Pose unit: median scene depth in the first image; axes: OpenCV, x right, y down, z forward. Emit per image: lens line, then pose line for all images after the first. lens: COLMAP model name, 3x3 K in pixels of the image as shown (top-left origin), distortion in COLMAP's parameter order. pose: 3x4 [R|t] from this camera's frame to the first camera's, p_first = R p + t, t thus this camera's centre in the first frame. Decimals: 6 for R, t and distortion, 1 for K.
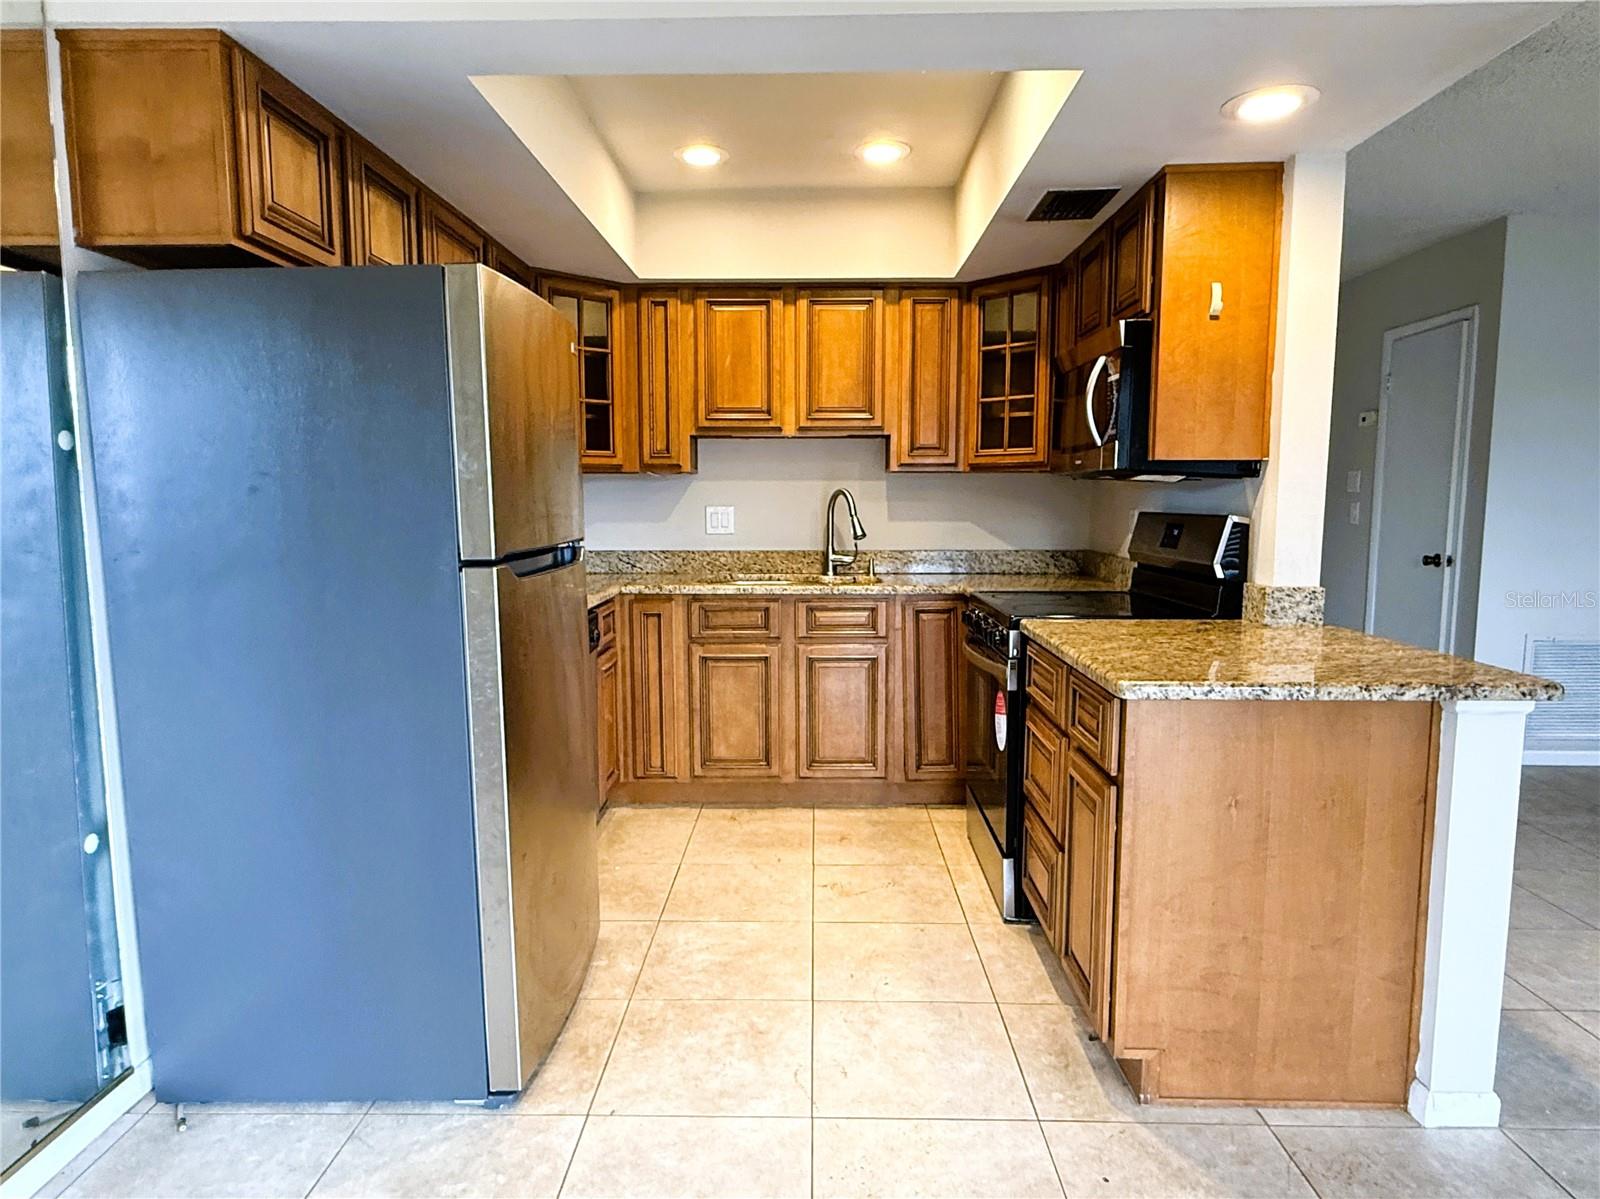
lens RADIAL K [[918.6, 0, 801.2], [0, 918.6, 595.8], [0, 0, 1]] dist [0.001125, -0.000625]
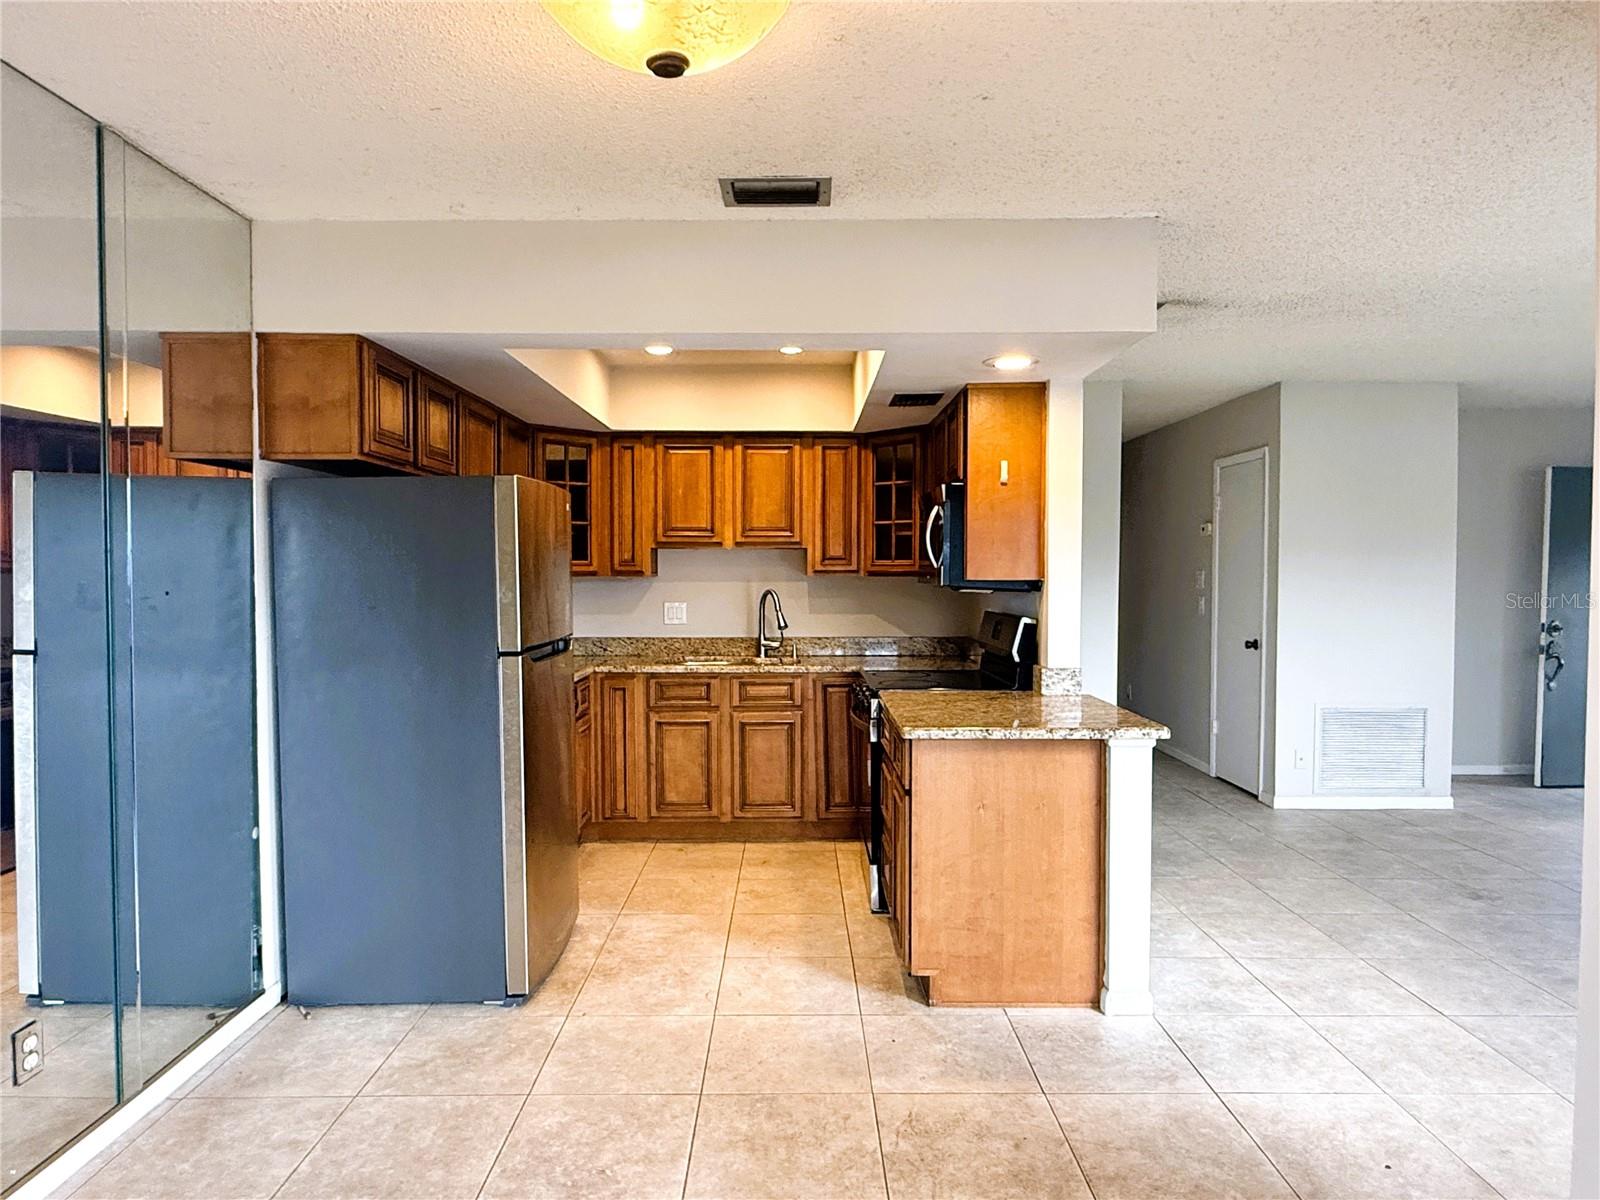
lens RADIAL K [[976.4, 0, 810.4], [0, 976.4, 601.1], [0, 0, 1]] dist [0.002528, 0.002535]
pose [[0.999737, 0.000378, 0.022952, 0.075432], [0.001273, 0.997410, -0.071913, -0.003278], [-0.022919, 0.071923, 0.997147, -0.383590]]
